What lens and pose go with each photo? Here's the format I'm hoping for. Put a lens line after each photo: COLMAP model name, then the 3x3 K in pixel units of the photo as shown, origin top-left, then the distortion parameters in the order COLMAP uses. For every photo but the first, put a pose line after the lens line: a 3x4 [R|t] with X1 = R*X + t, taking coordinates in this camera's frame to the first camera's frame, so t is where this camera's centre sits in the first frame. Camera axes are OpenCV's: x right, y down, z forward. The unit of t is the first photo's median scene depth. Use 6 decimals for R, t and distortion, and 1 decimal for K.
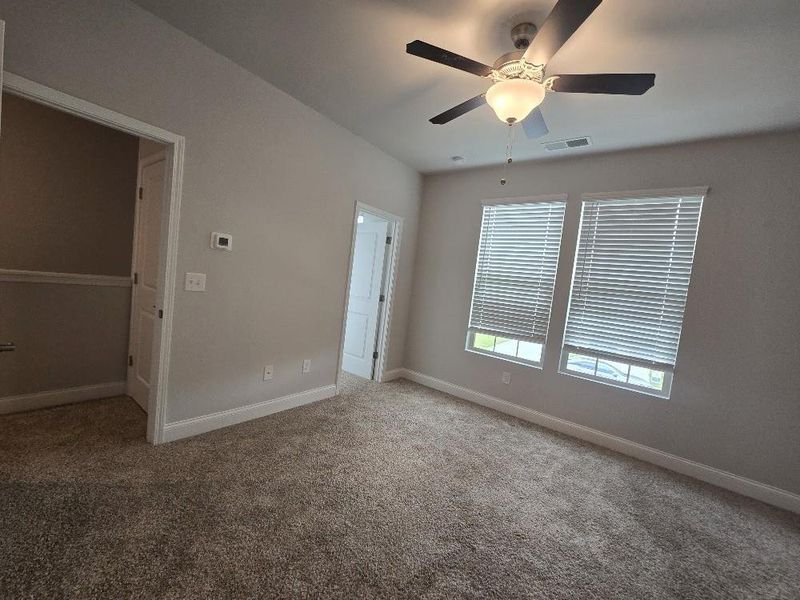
lens RADIAL K [[328.2, 0, 397.0], [0, 328.2, 300.5], [0, 0, 1]] dist [0.000093, -0.000252]
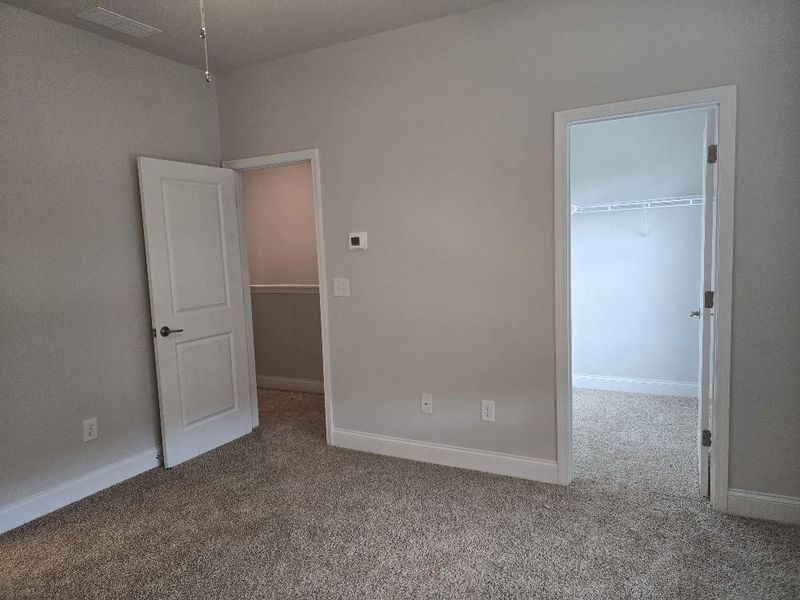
lens RADIAL K [[532.7, 0, 401.7], [0, 532.7, 295.3], [0, 0, 1]] dist [0.068614, -0.058079]
pose [[0.165775, -0.028154, -0.985762, 0.792182], [-0.001926, 0.999581, -0.028873, 0.010485], [0.986162, 0.006685, 0.165652, 0.742841]]
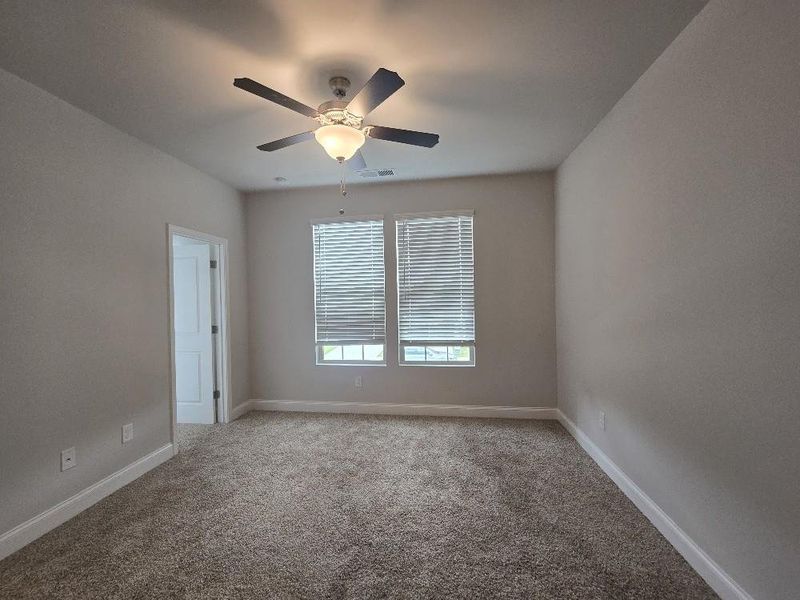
lens RADIAL K [[328.2, 0, 397.0], [0, 328.2, 300.5], [0, 0, 1]] dist [0.000093, -0.000252]
pose [[0.859992, -0.139192, 0.490957, -0.066956], [0.152389, 0.988232, 0.013242, -0.030370], [-0.487023, 0.063428, 0.871083, -0.031695]]
